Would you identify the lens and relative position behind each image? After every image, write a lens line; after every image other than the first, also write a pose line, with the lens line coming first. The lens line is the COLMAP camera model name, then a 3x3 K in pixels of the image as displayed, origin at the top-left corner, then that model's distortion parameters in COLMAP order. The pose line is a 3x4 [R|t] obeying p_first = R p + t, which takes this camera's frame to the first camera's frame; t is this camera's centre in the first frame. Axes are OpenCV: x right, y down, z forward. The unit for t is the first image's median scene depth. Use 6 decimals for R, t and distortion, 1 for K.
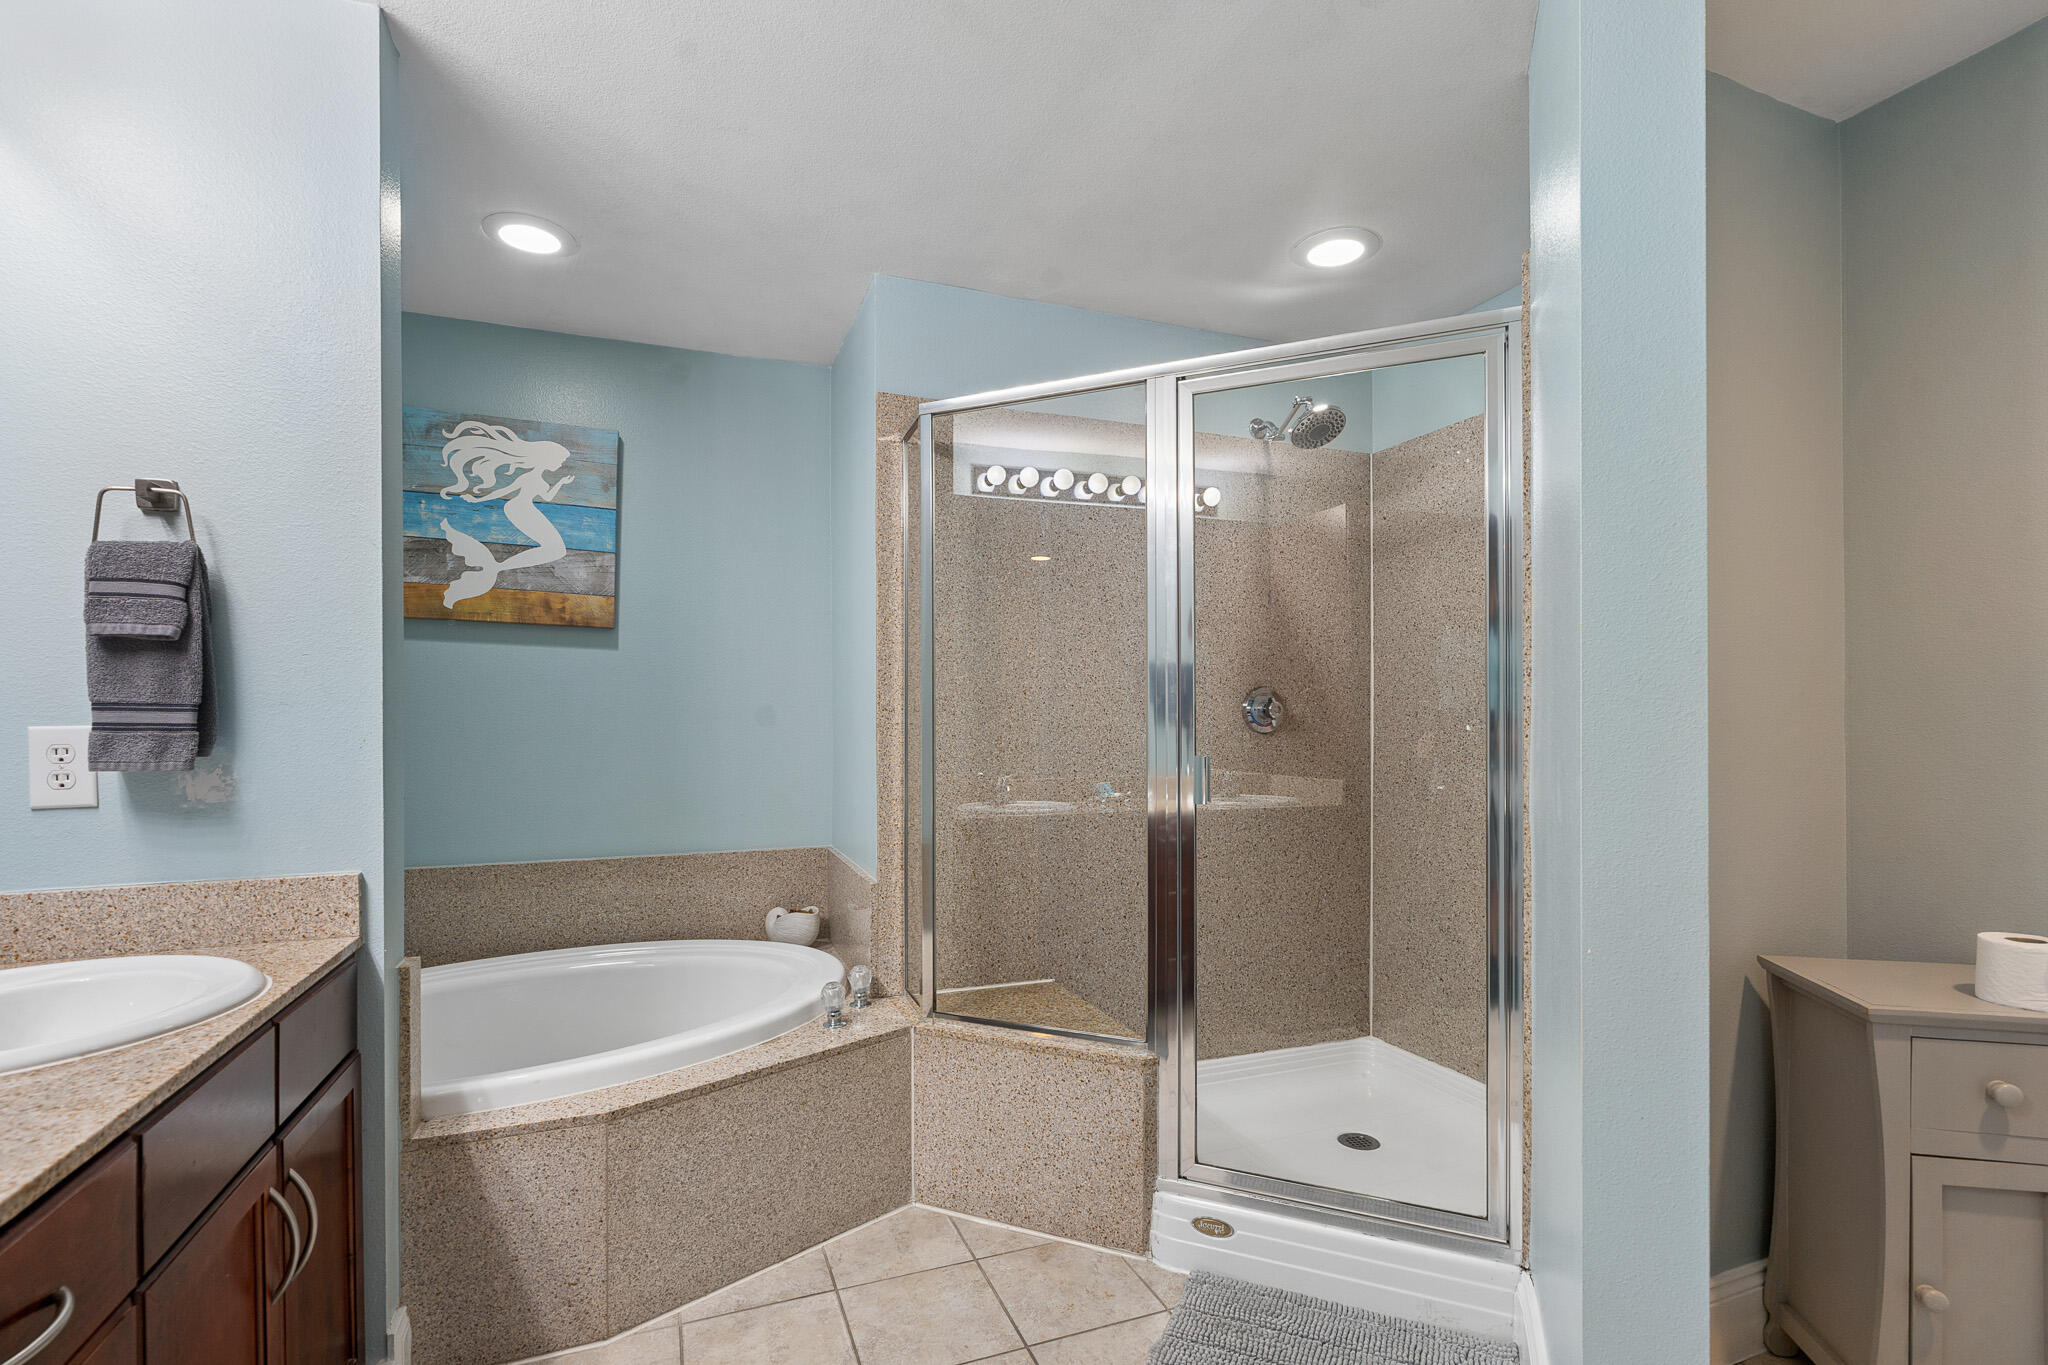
lens RADIAL K [[935.8, 0, 1025.7], [0, 935.8, 723.2], [0, 0, 1]] dist [-0.002006, -0.000162]
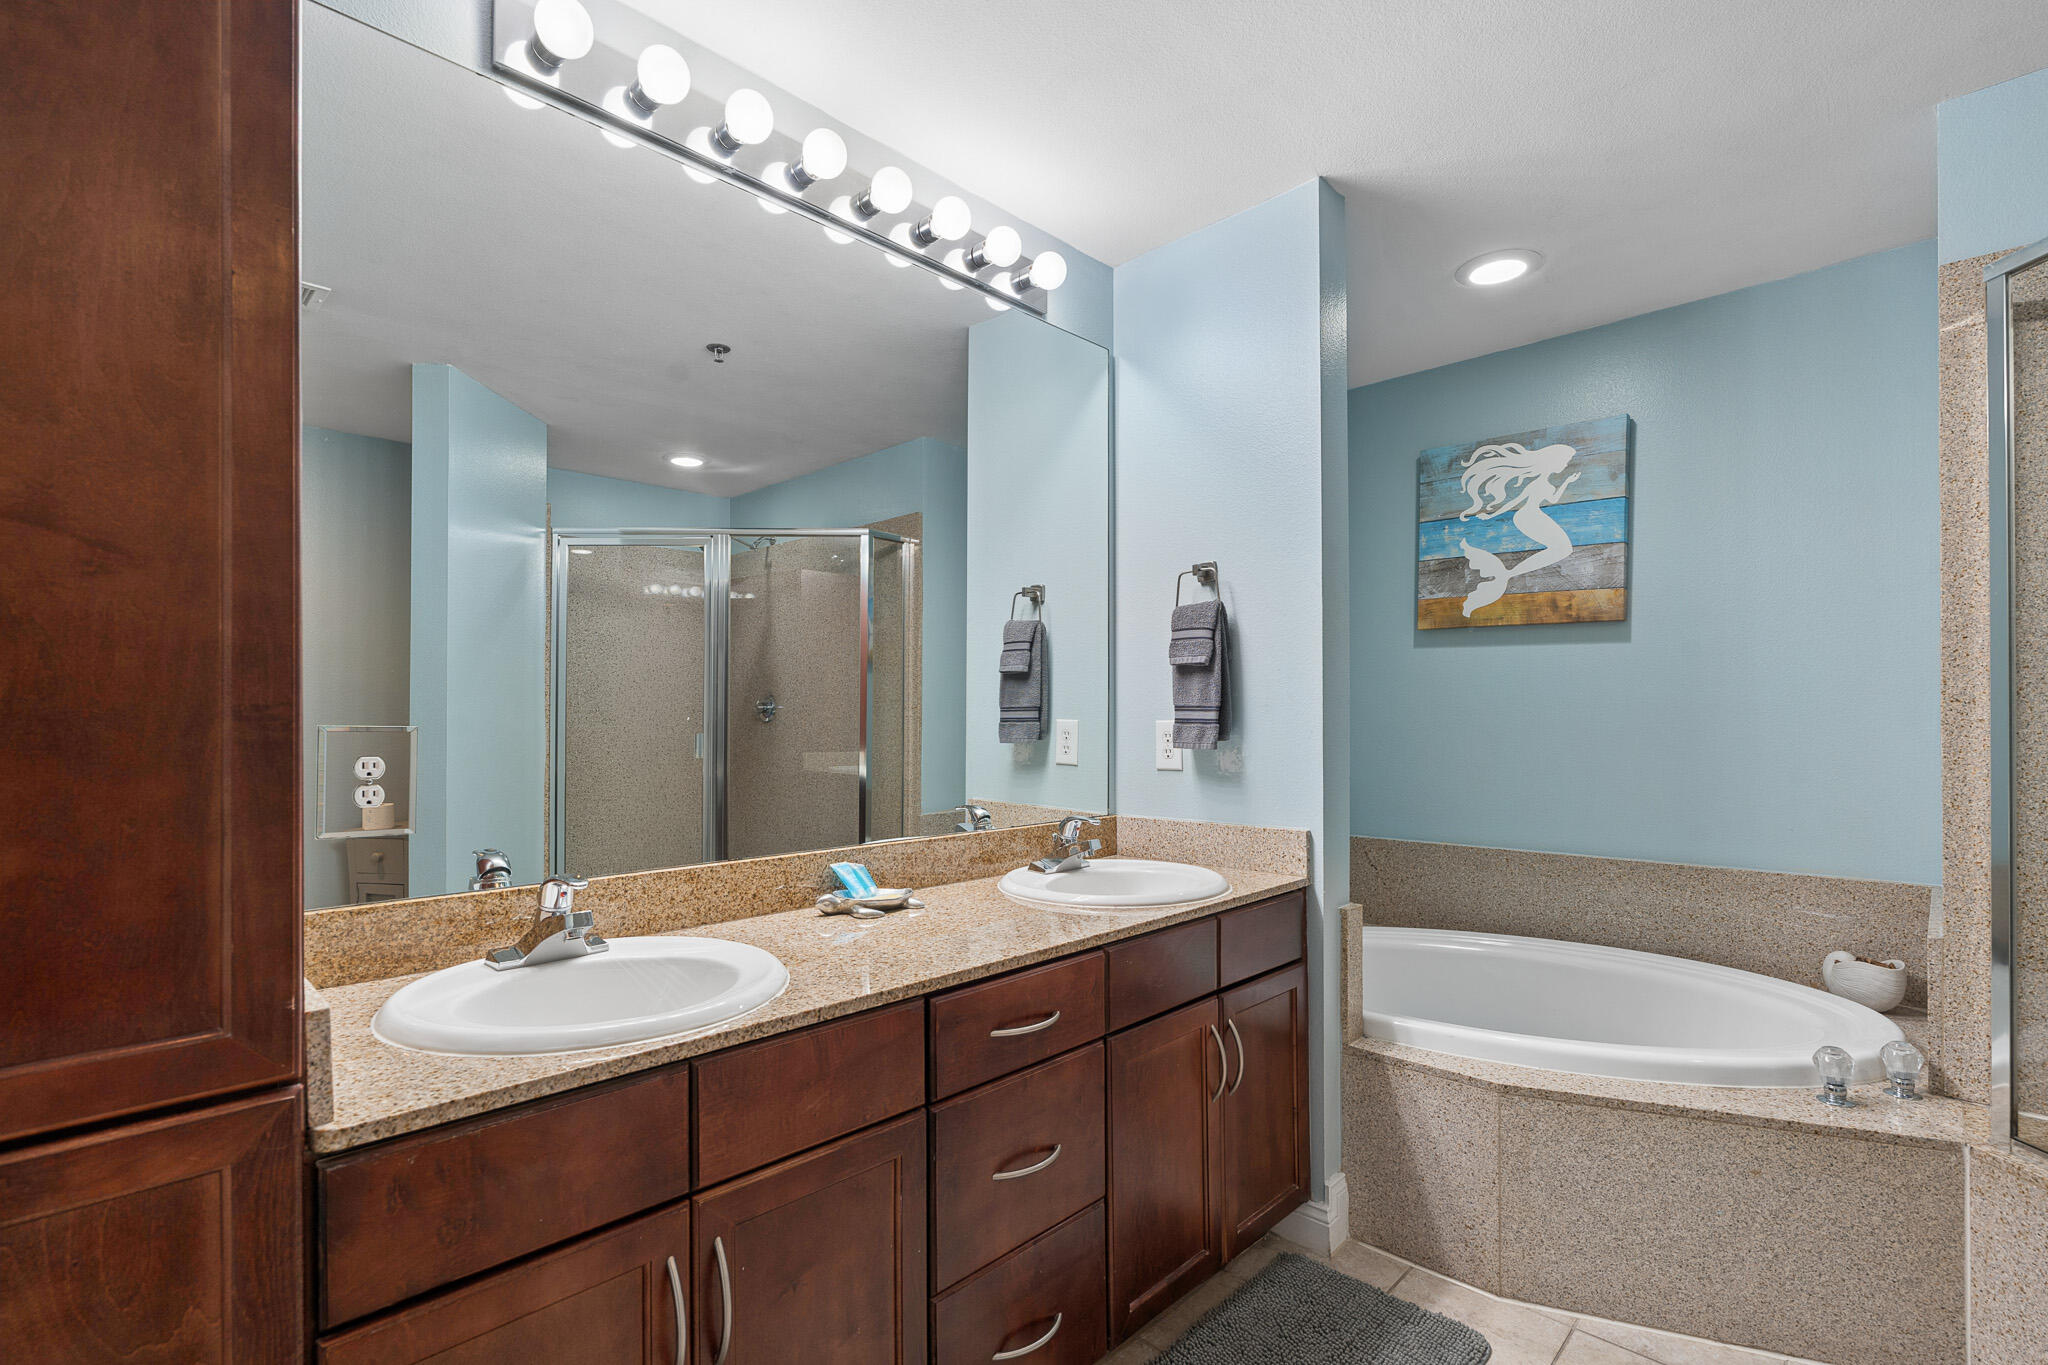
lens RADIAL K [[950.4, 0, 1021.4], [0, 950.4, 721.7], [0, 0, 1]] dist [0.000296, 0.000540]
pose [[0.406904, 0.004014, -0.913462, 0.235633], [-0.001292, 0.999992, 0.003819, -0.000347], [0.913470, -0.000373, 0.406906, 0.044215]]
